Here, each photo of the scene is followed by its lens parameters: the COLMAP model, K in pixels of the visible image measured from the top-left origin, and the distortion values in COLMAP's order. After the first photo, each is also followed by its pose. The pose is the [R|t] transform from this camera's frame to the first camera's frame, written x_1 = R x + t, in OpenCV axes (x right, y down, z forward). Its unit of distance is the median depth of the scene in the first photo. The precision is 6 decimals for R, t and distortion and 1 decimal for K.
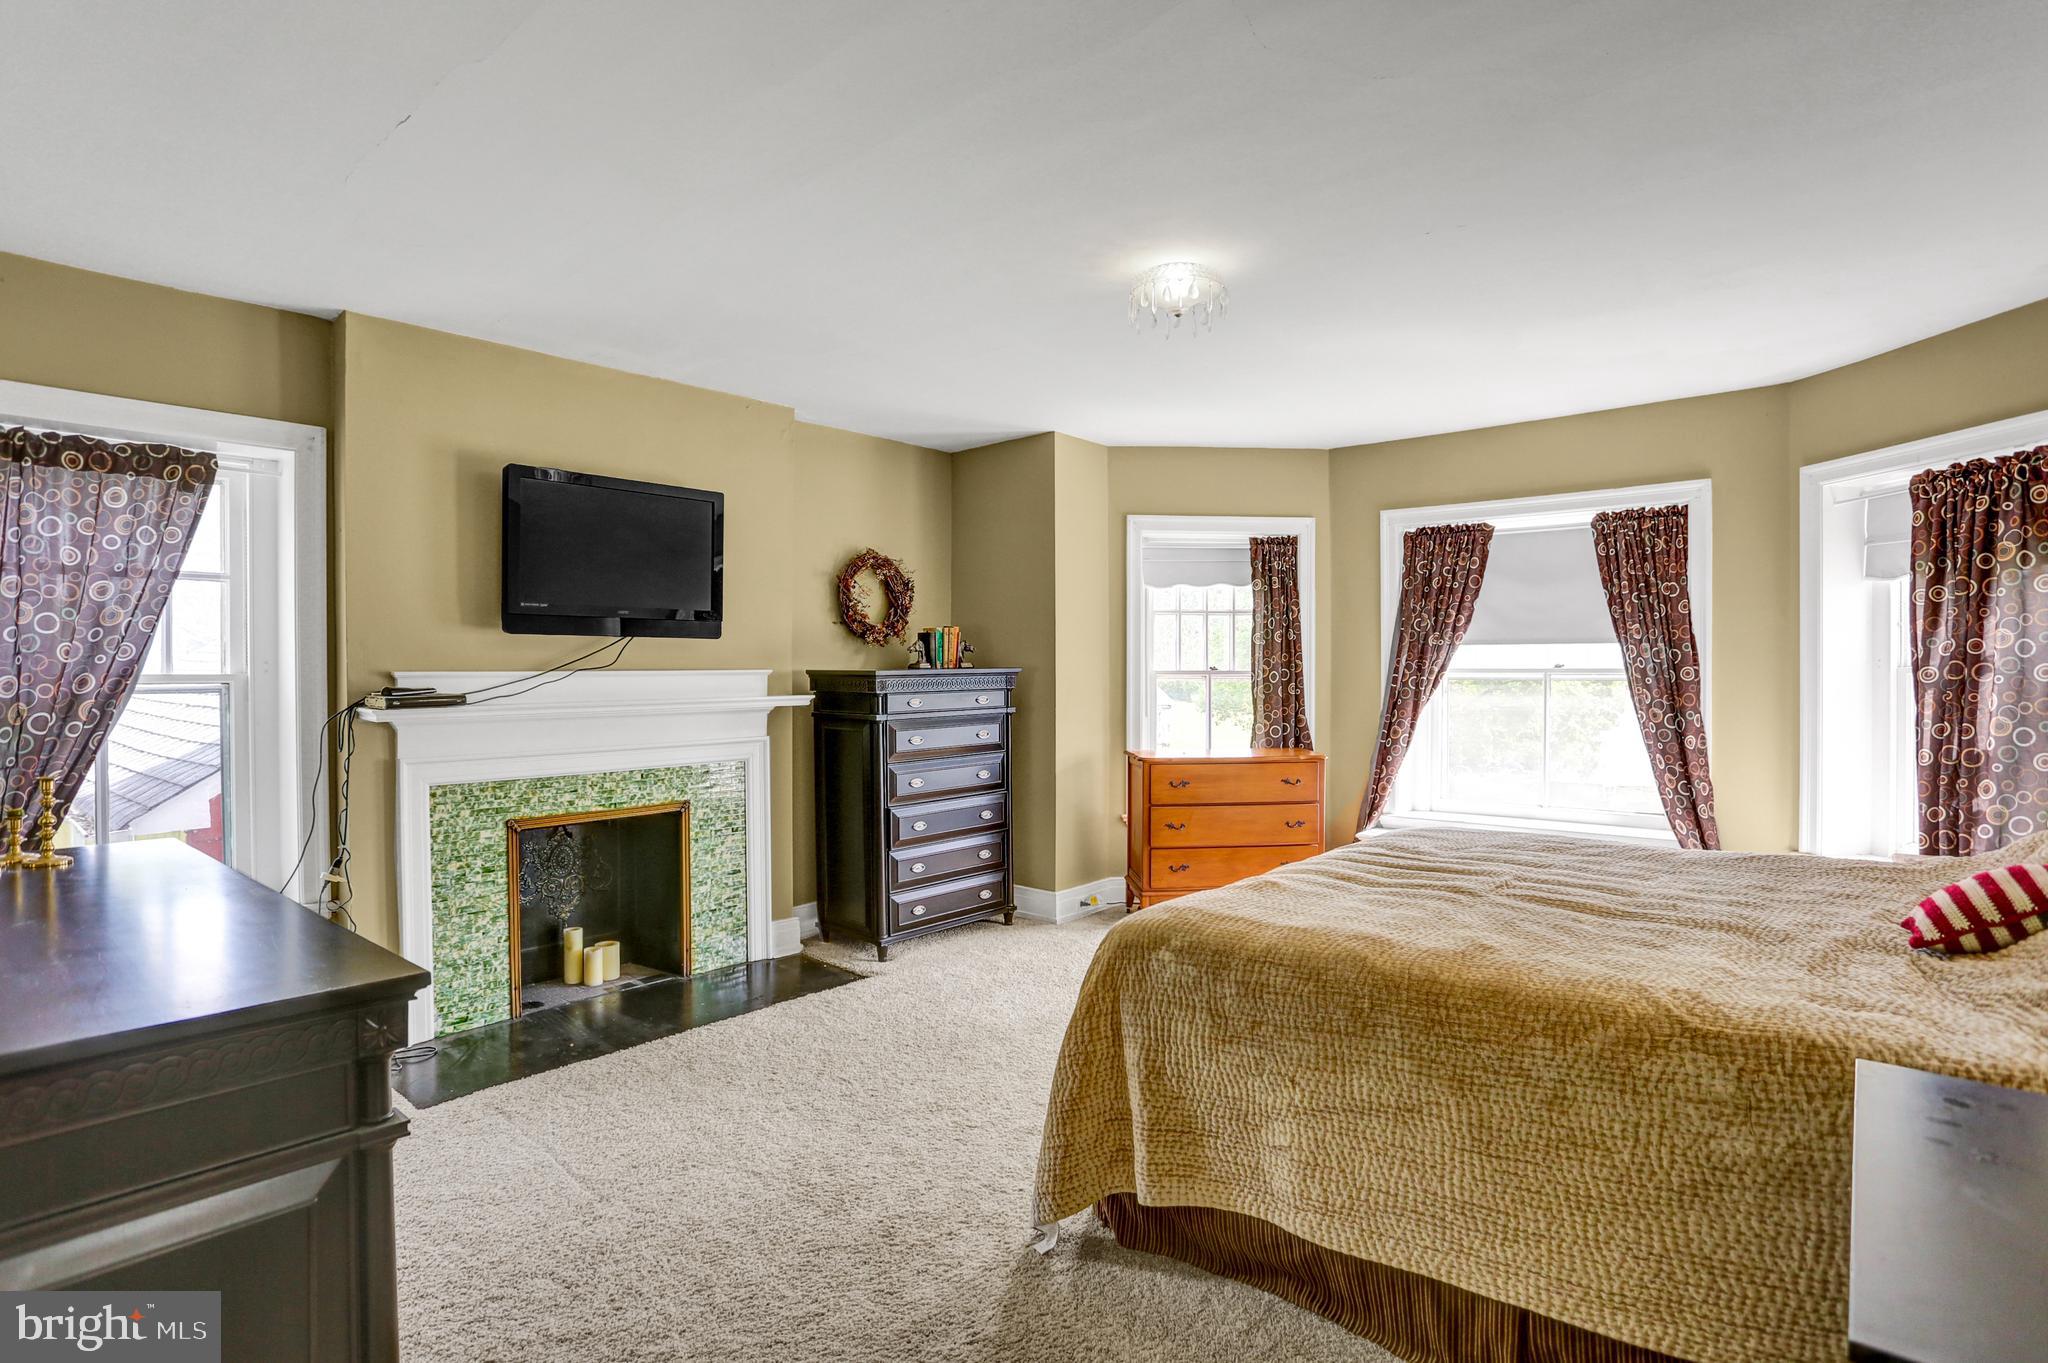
lens RADIAL K [[1008.9, 0, 1014.4], [0, 1008.9, 676.6], [0, 0, 1]] dist [-0.036593, 0.001658]
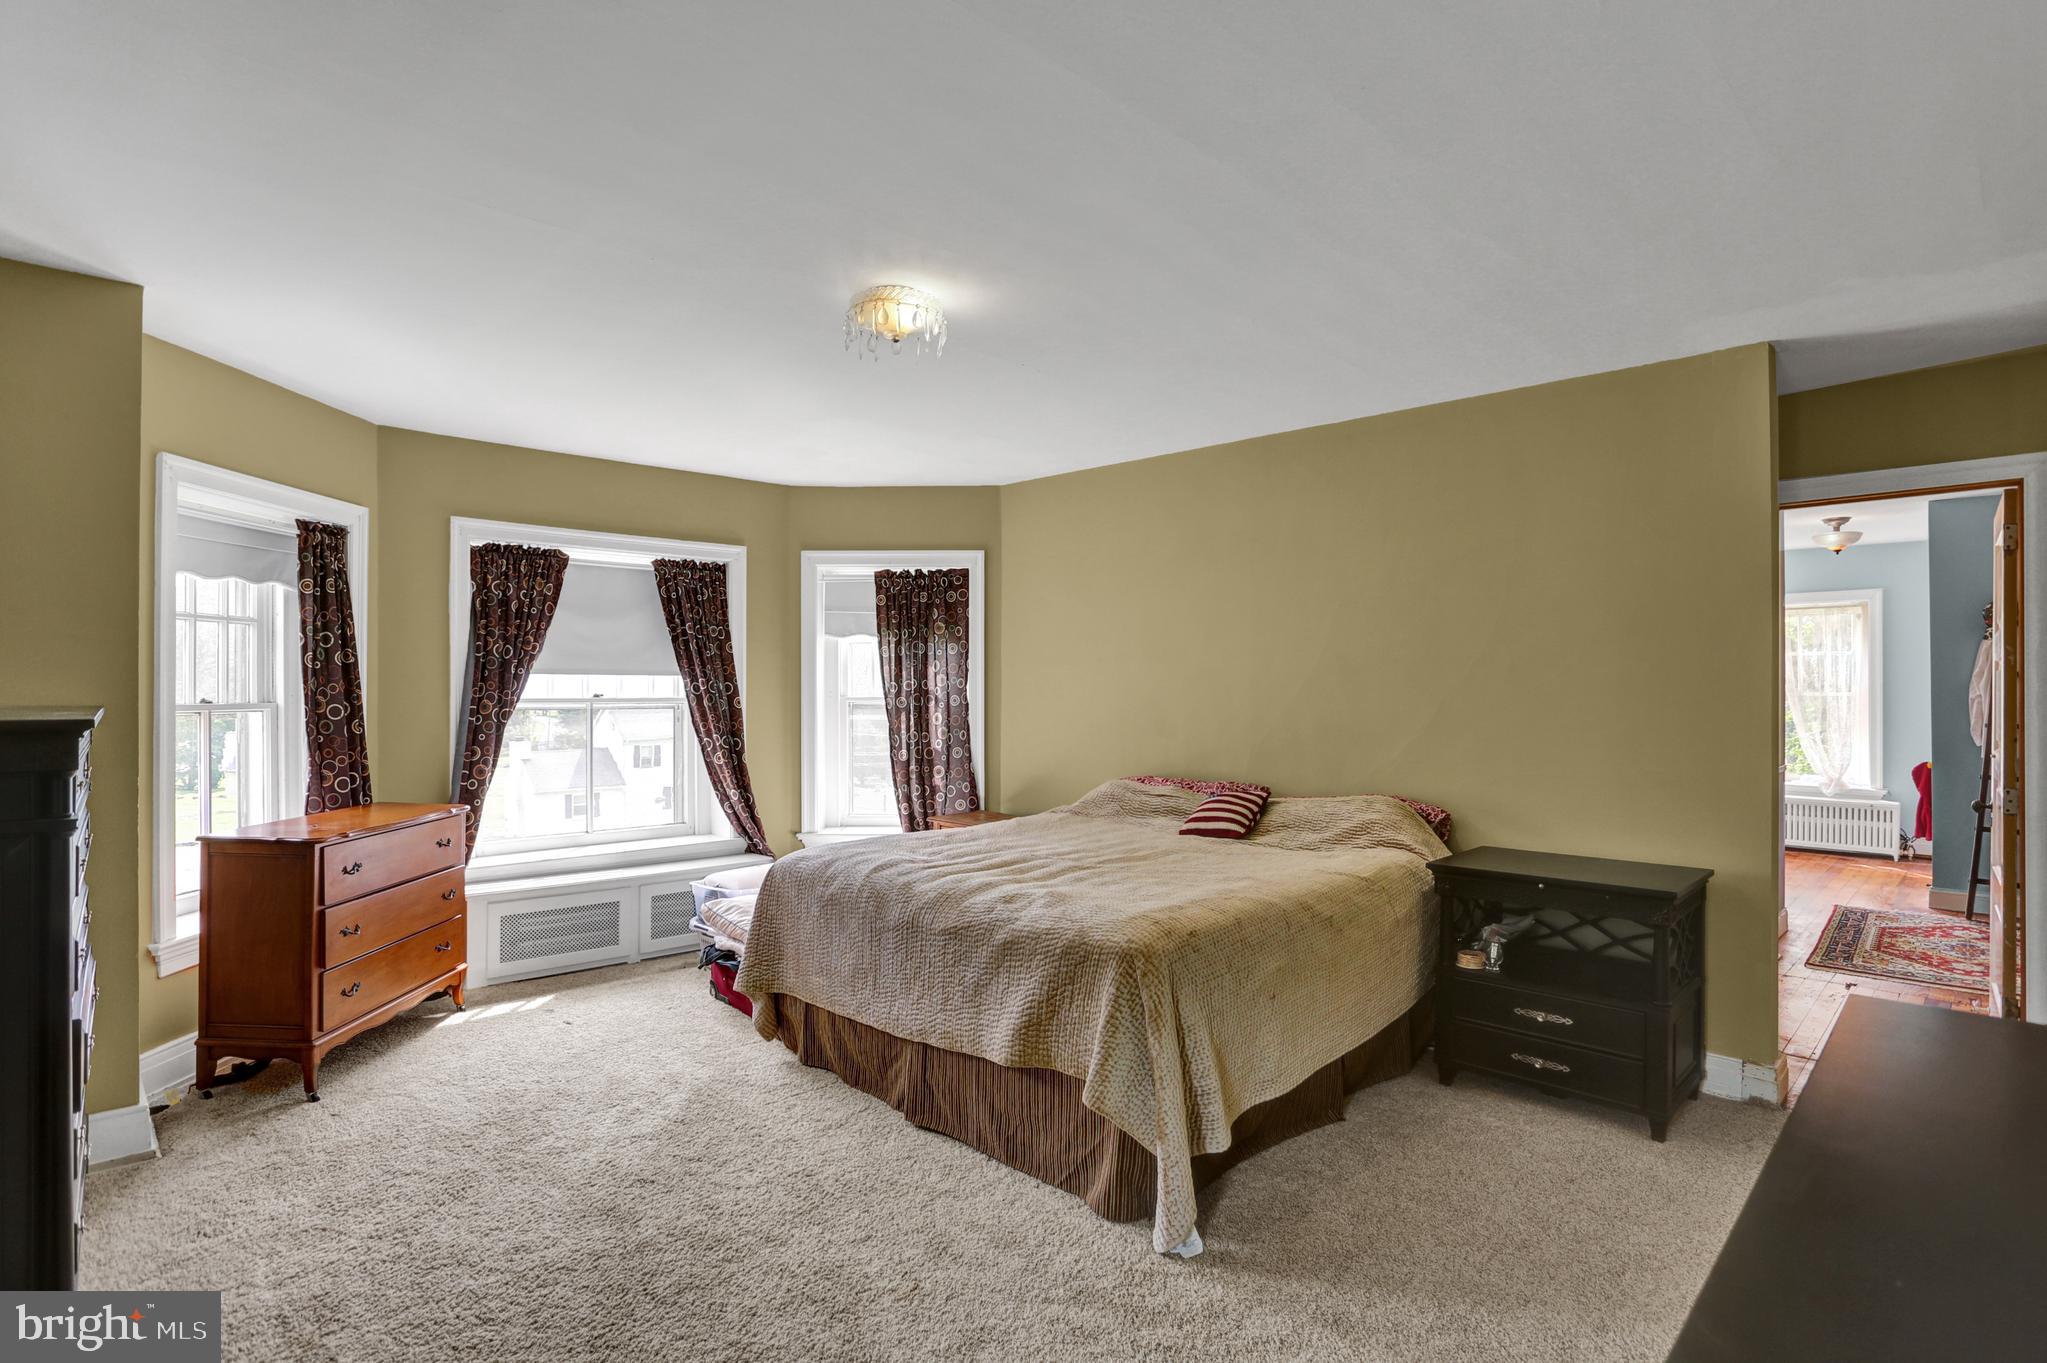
lens RADIAL K [[1008.4, 0, 1001.7], [0, 1008.4, 678.0], [0, 0, 1]] dist [-0.036593, 0.001658]
pose [[0.115477, 0.007525, 0.993282, -0.478991], [0.002159, 0.999967, -0.007826, -0.020465], [-0.993308, 0.003049, 0.115457, 0.481668]]
